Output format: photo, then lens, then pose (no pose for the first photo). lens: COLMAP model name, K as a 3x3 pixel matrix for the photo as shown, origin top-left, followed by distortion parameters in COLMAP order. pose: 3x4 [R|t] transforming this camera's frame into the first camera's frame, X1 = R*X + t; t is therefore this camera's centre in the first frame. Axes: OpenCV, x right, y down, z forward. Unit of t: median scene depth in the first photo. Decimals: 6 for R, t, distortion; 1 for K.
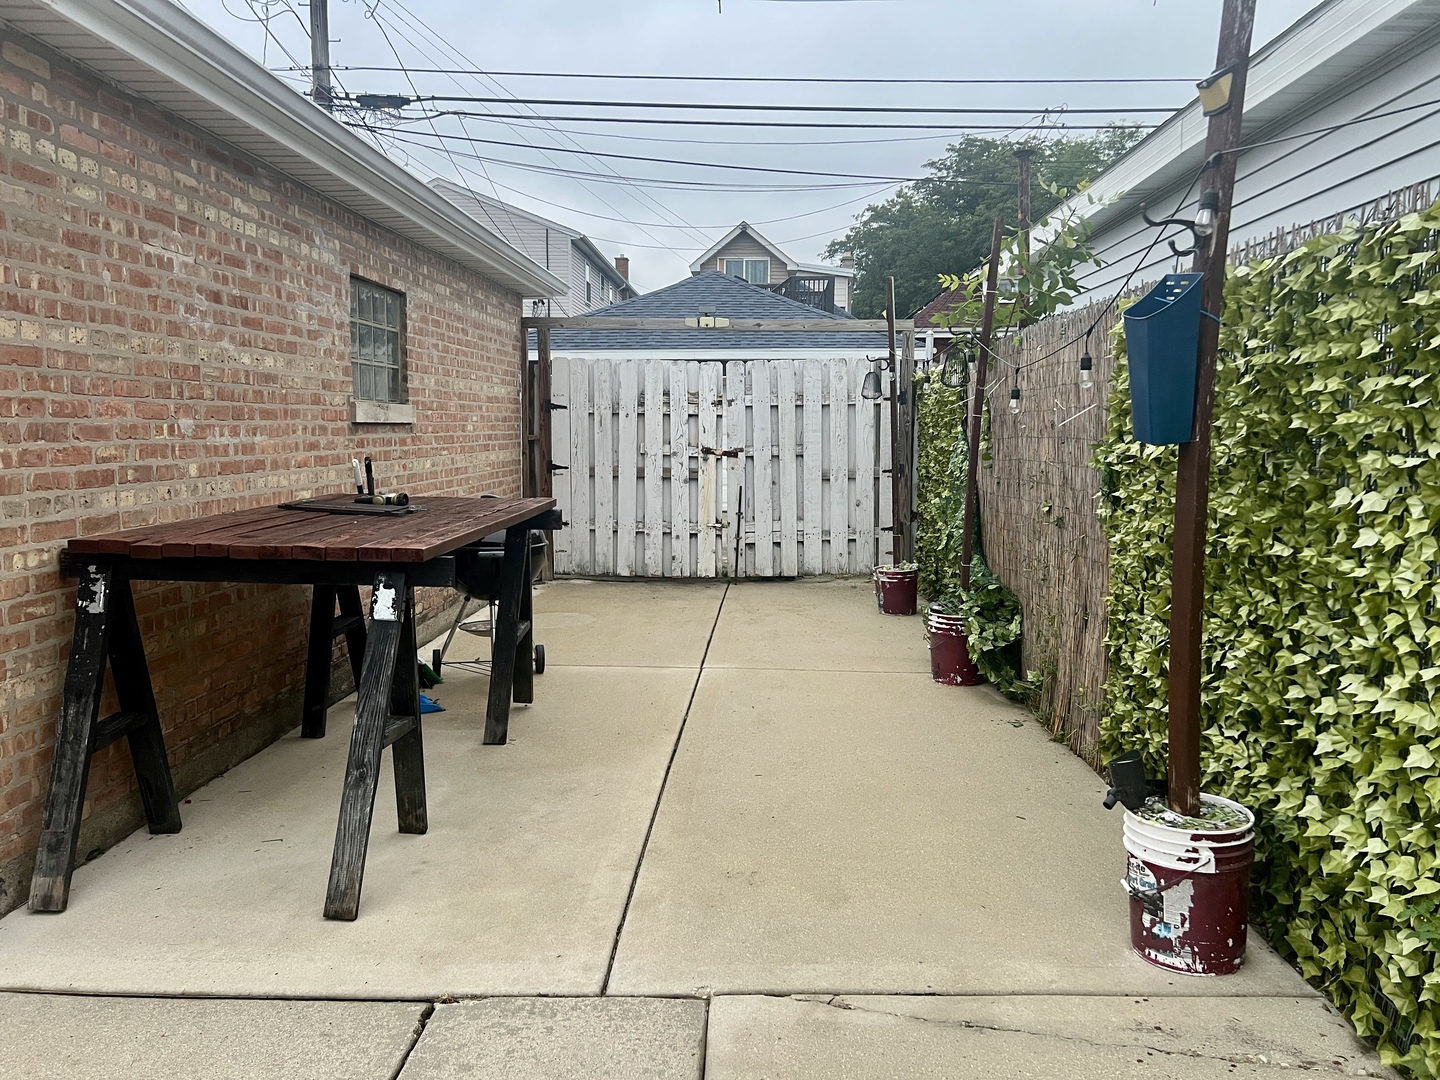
lens RADIAL K [[1086.3, 0, 718.5], [0, 1086.3, 534.4], [0, 0, 1]] dist [0.061669, -0.069140]
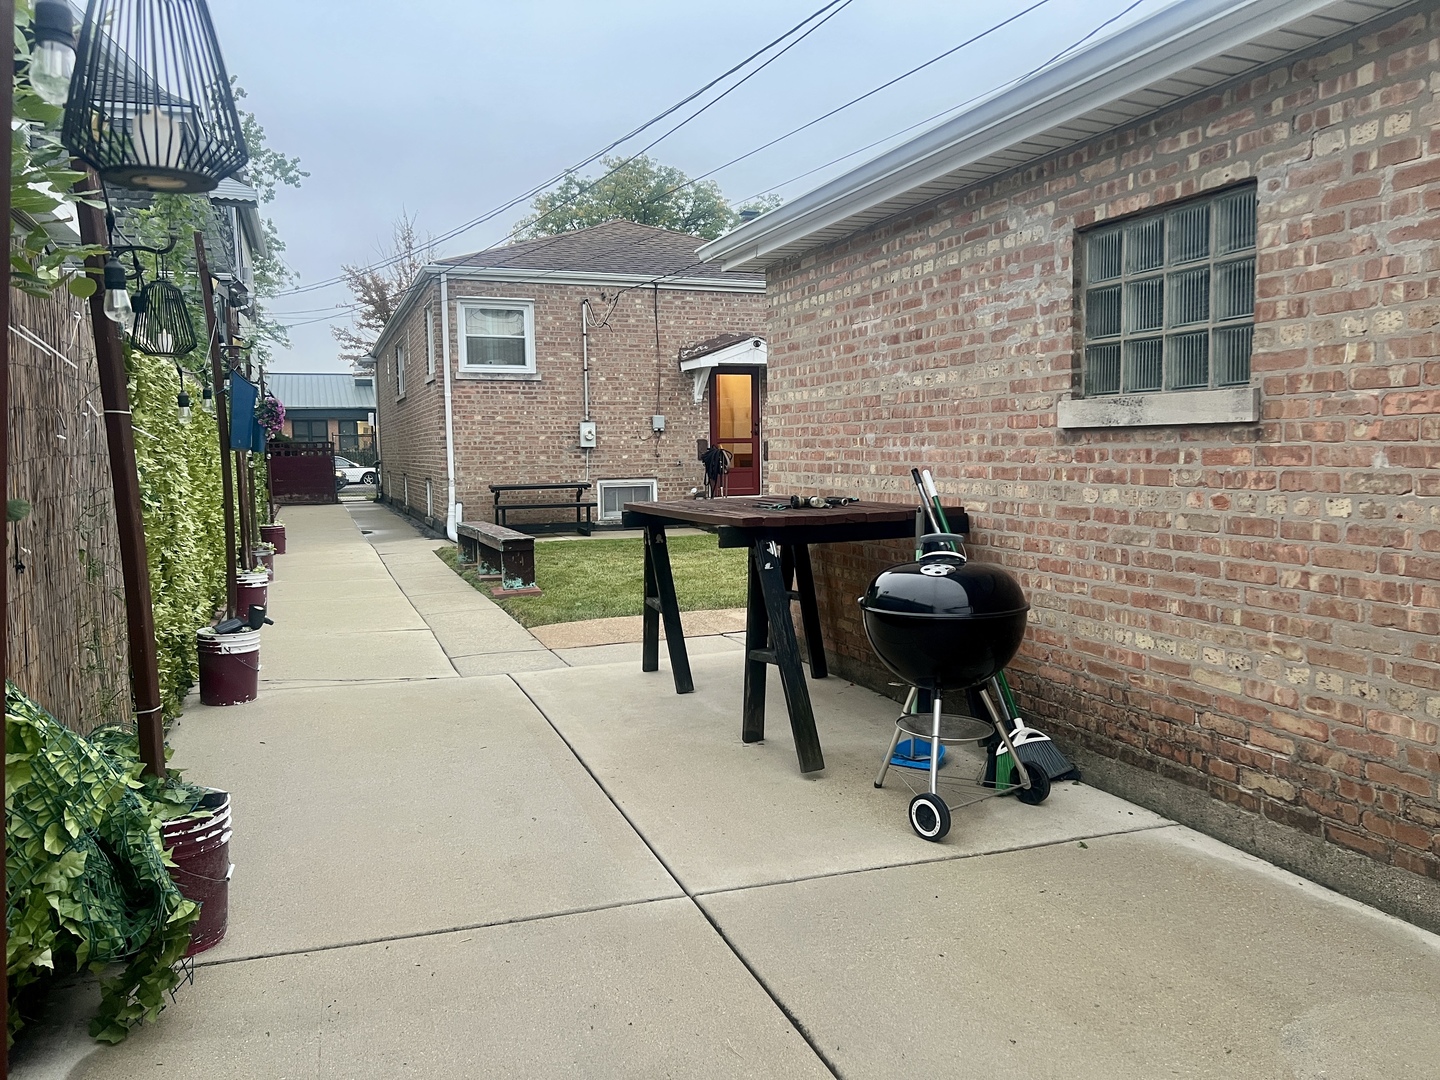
lens RADIAL K [[1086.3, 0, 727.8], [0, 1086.3, 533.6], [0, 0, 1]] dist [0.061669, -0.069140]
pose [[-0.918269, 0.036395, -0.394280, 0.239108], [-0.032511, 0.985474, 0.166685, -0.192369], [0.394620, 0.165880, -0.903747, 2.071728]]
